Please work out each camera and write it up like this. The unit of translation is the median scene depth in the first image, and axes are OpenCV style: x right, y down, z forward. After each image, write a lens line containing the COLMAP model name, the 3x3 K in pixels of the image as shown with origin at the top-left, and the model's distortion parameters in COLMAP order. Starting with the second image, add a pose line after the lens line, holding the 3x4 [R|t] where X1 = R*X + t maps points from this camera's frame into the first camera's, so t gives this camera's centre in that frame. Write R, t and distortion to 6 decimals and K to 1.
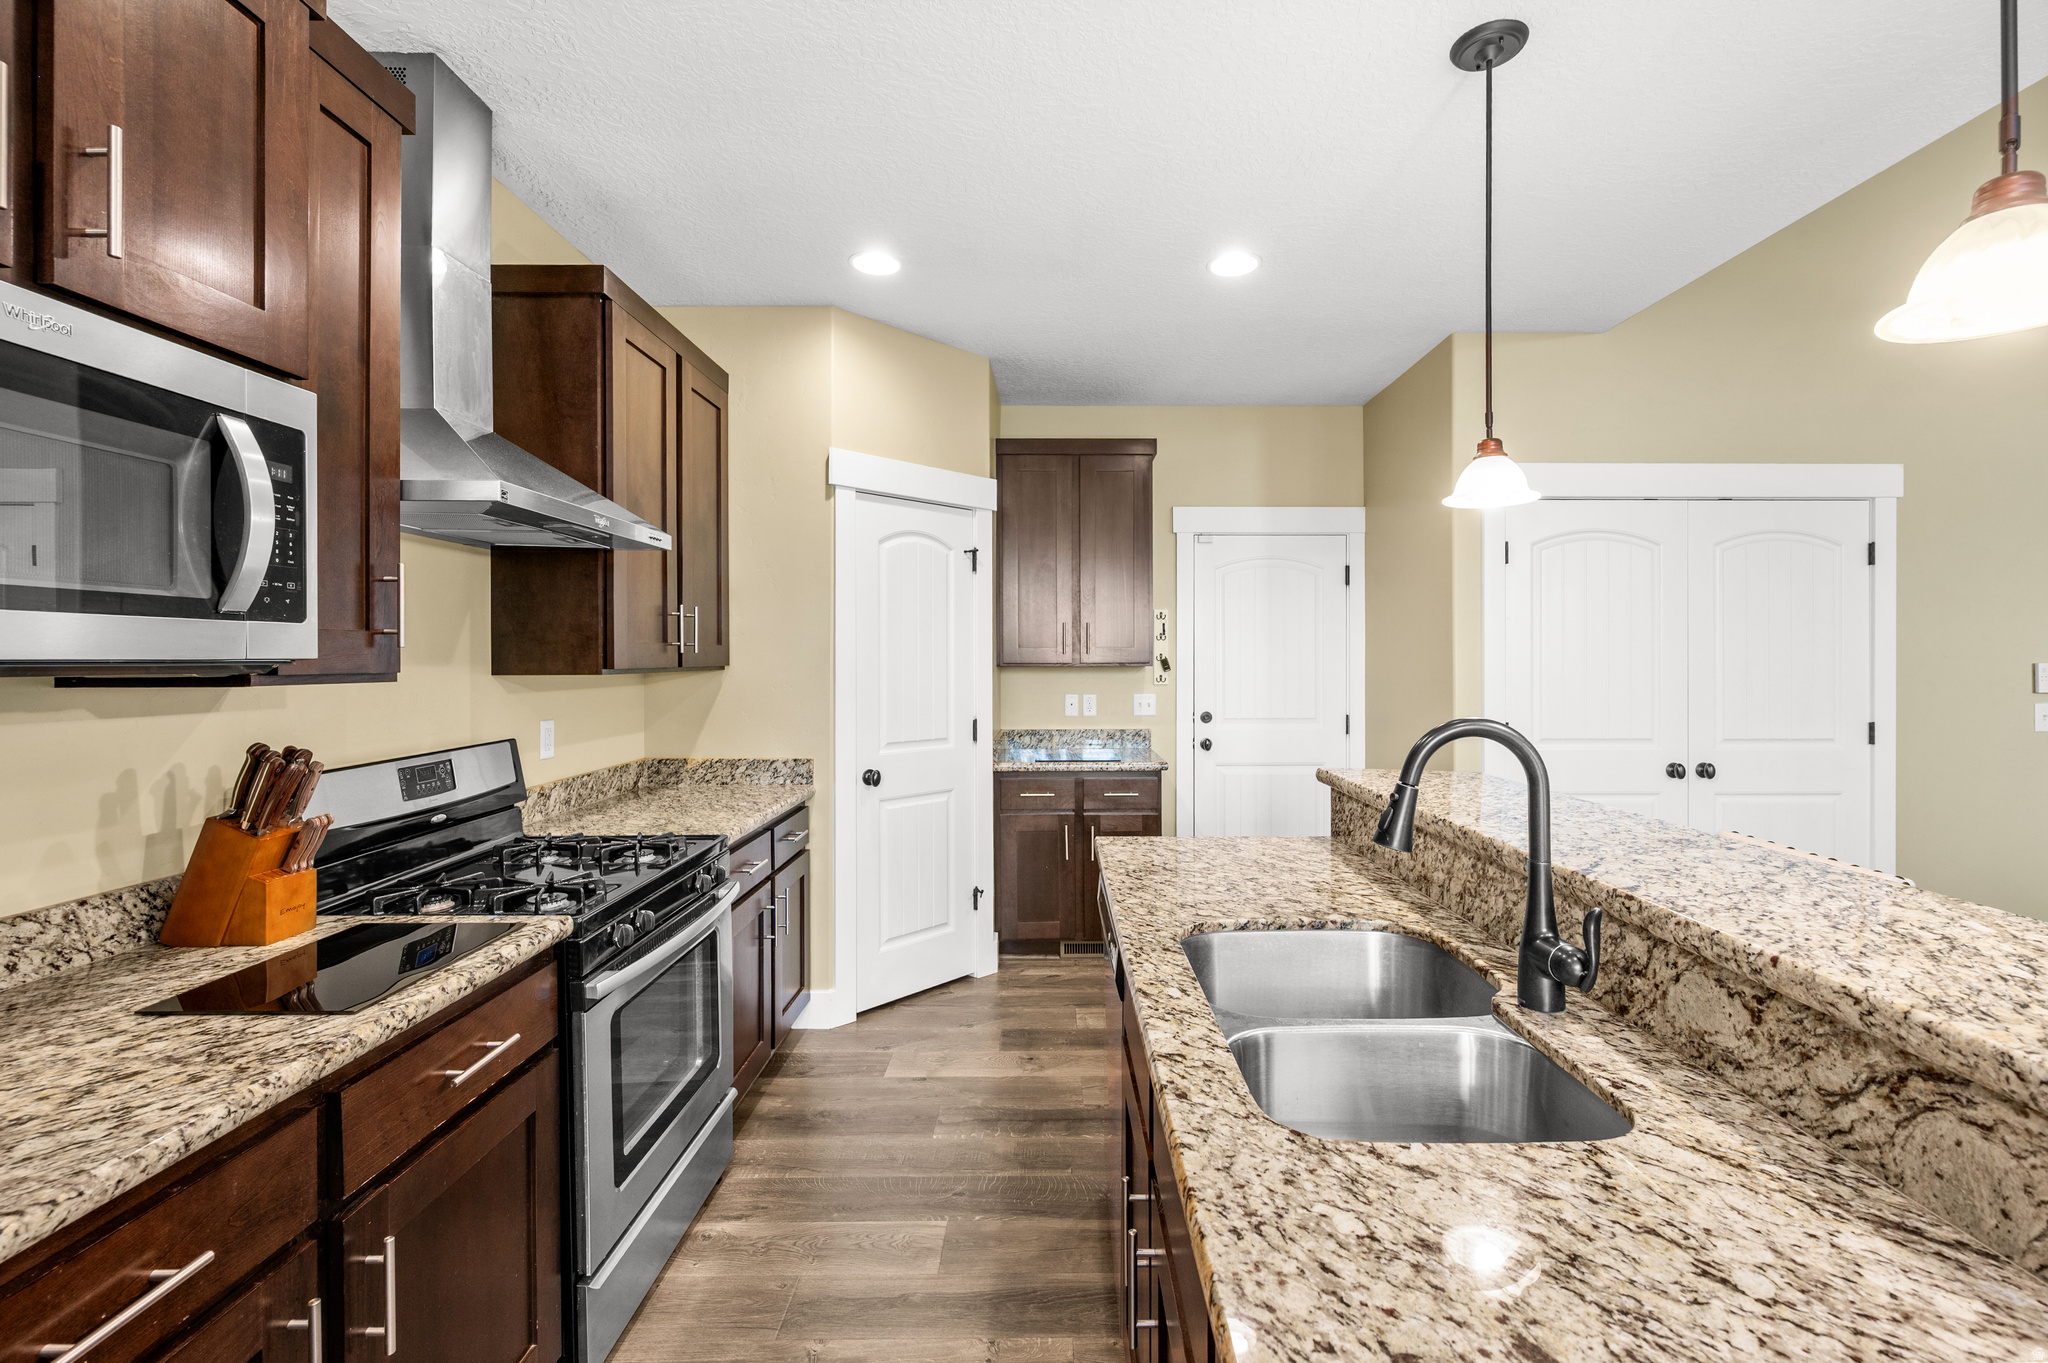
lens RADIAL K [[876.8, 0, 1047.5], [0, 876.8, 658.8], [0, 0, 1]] dist [-0.008123, -0.000010]
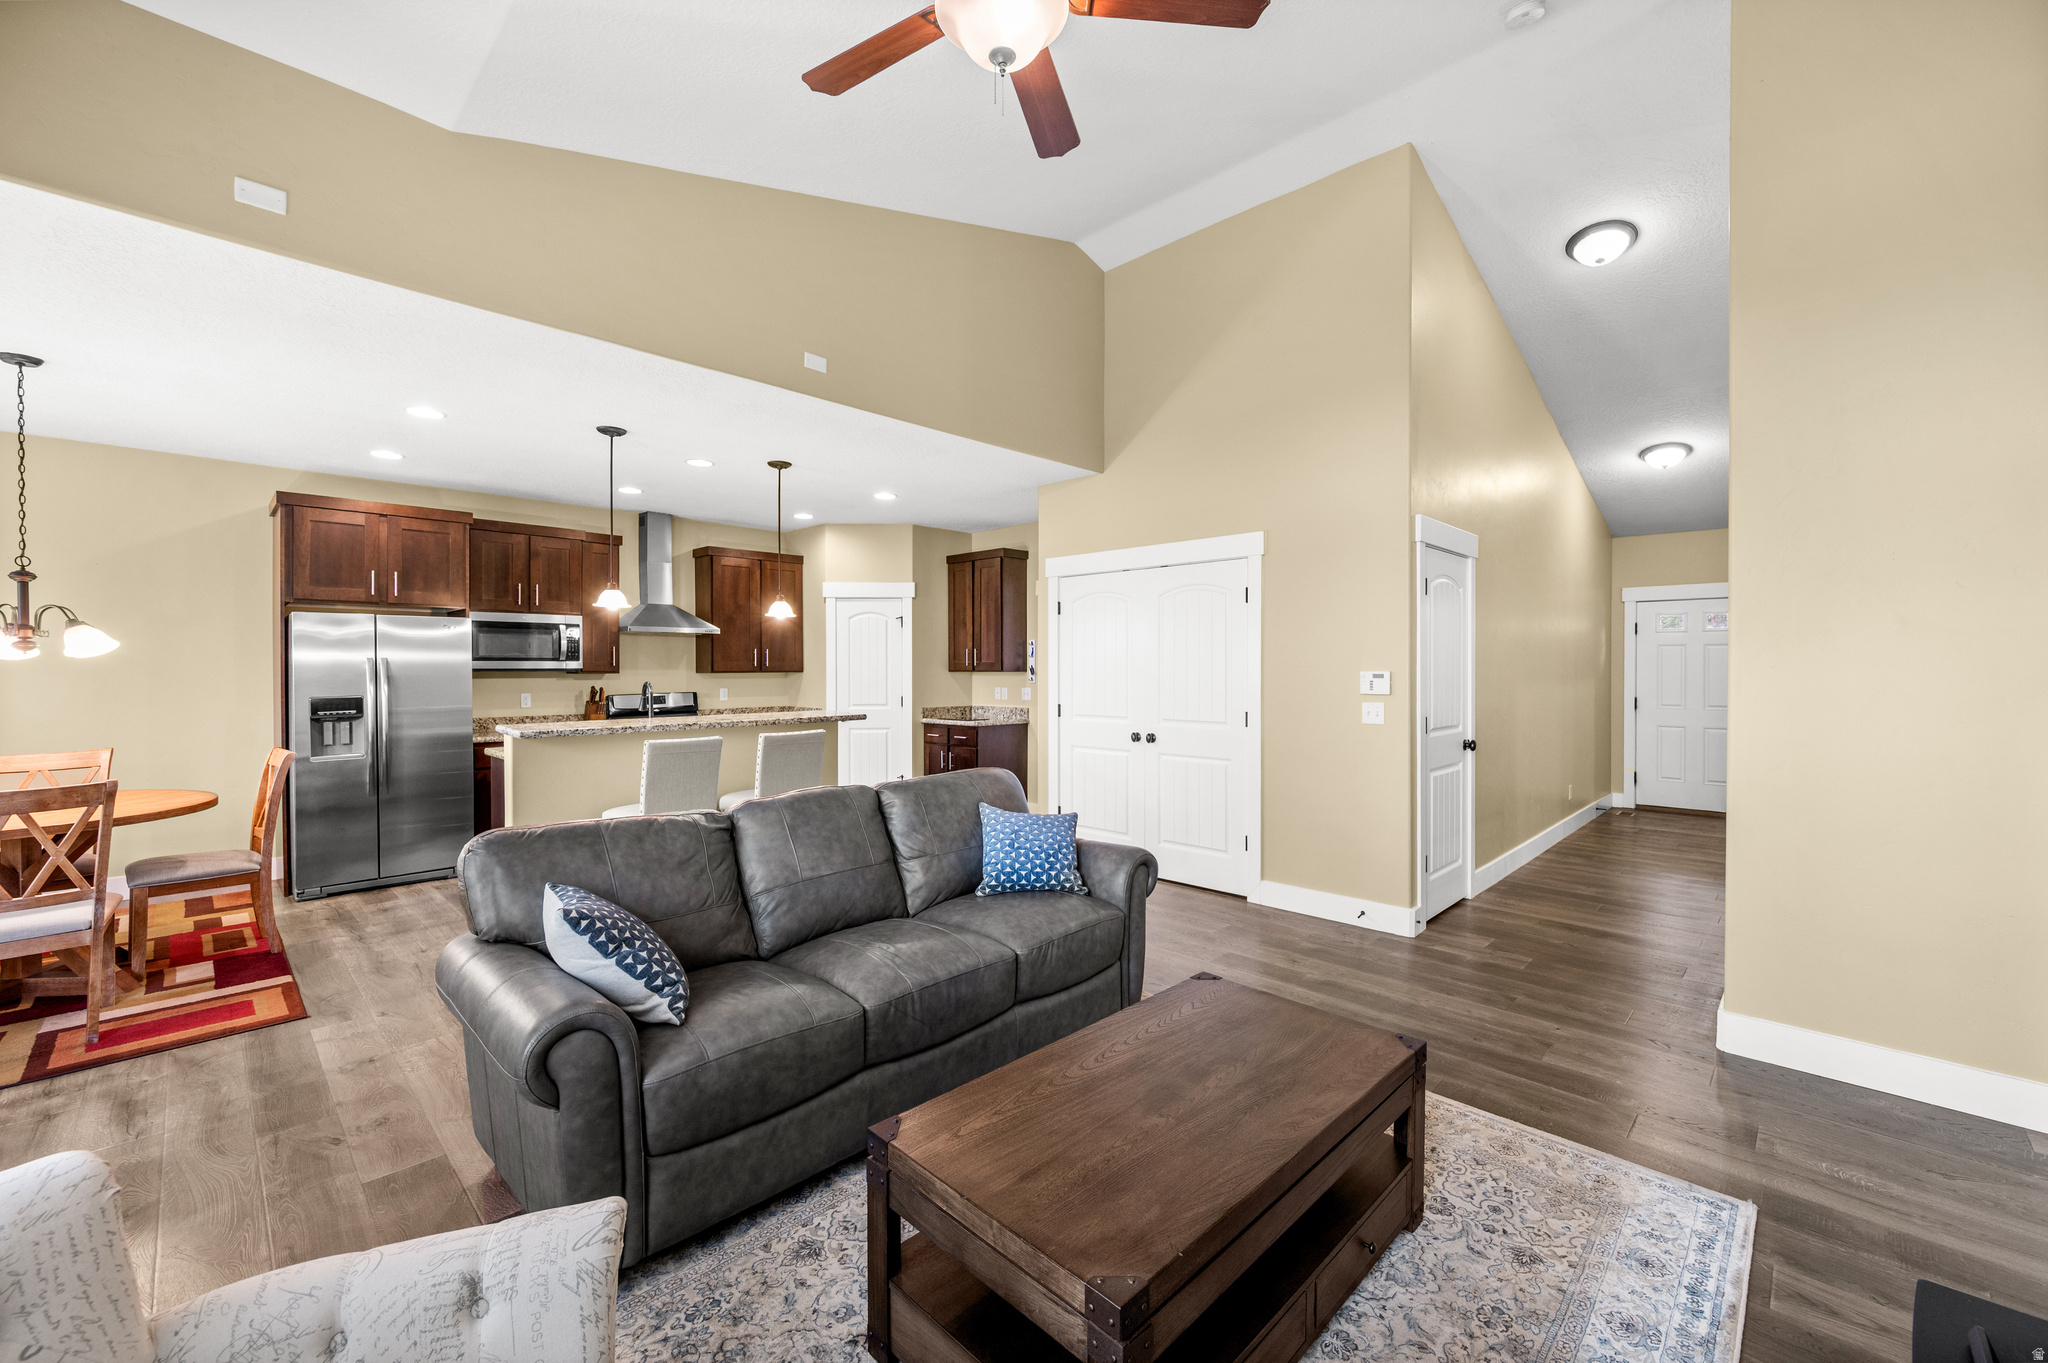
lens RADIAL K [[817.1, 0, 1035.6], [0, 817.1, 673.1], [0, 0, 1]] dist [-0.002570, 0.000879]
pose [[0.719275, 0.004142, -0.694714, 1.983916], [0.000235, 0.999981, 0.006205, -0.000097], [0.694726, -0.004627, 0.719260, -0.265964]]
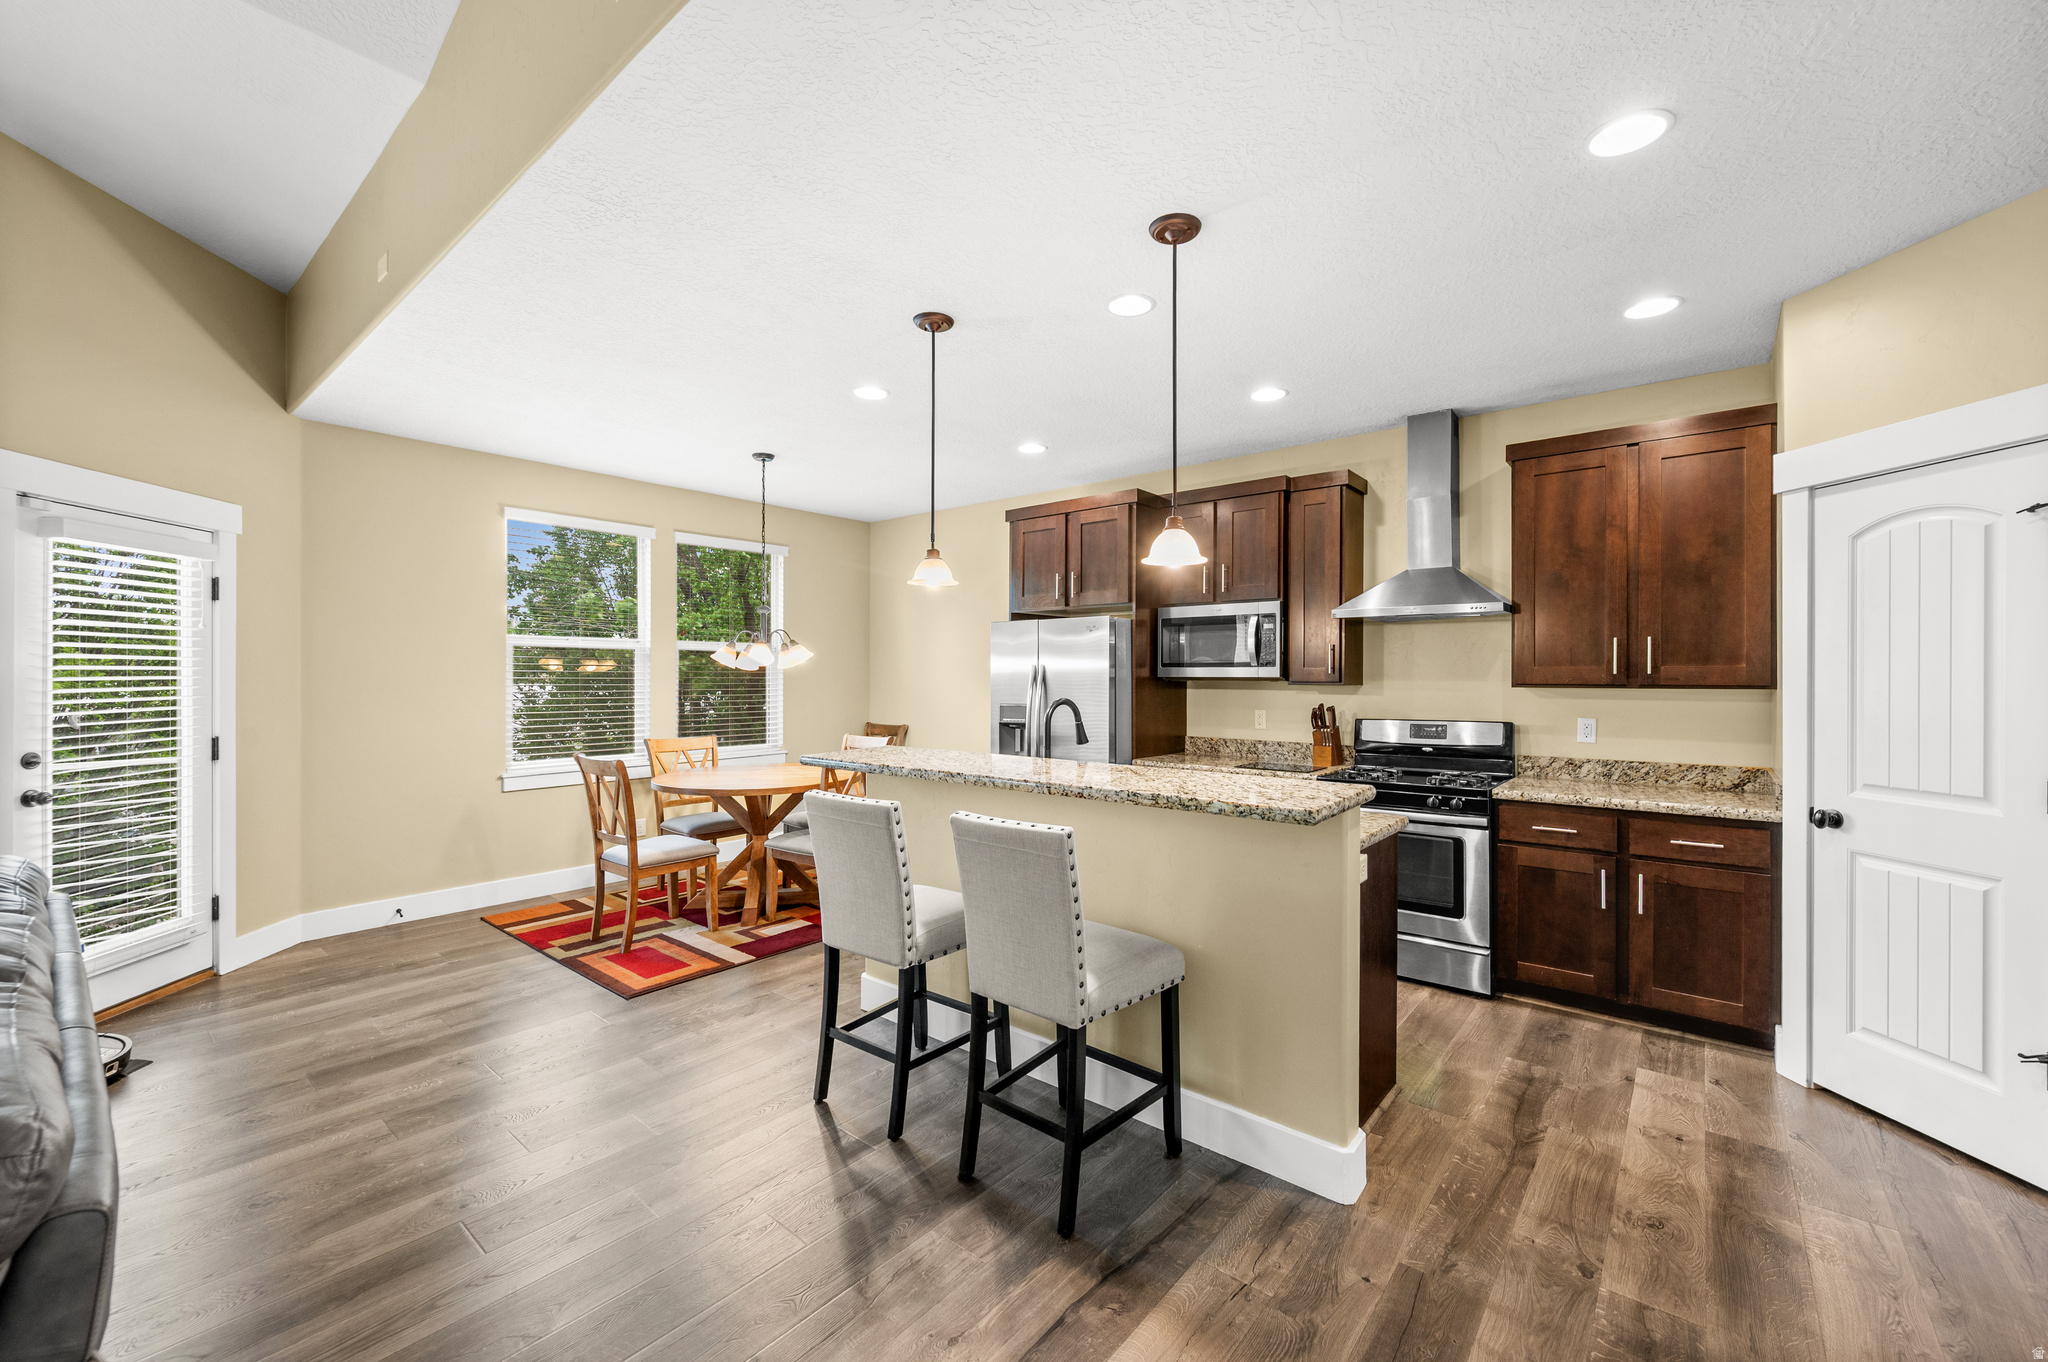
lens RADIAL K [[817.1, 0, 1030.7], [0, 817.1, 679.1], [0, 0, 1]] dist [-0.002570, 0.000879]
pose [[-0.635362, 0.002006, -0.772212, 1.051787], [-0.003154, 0.999982, 0.005193, -0.002197], [0.772208, 0.005735, -0.635344, 1.050596]]
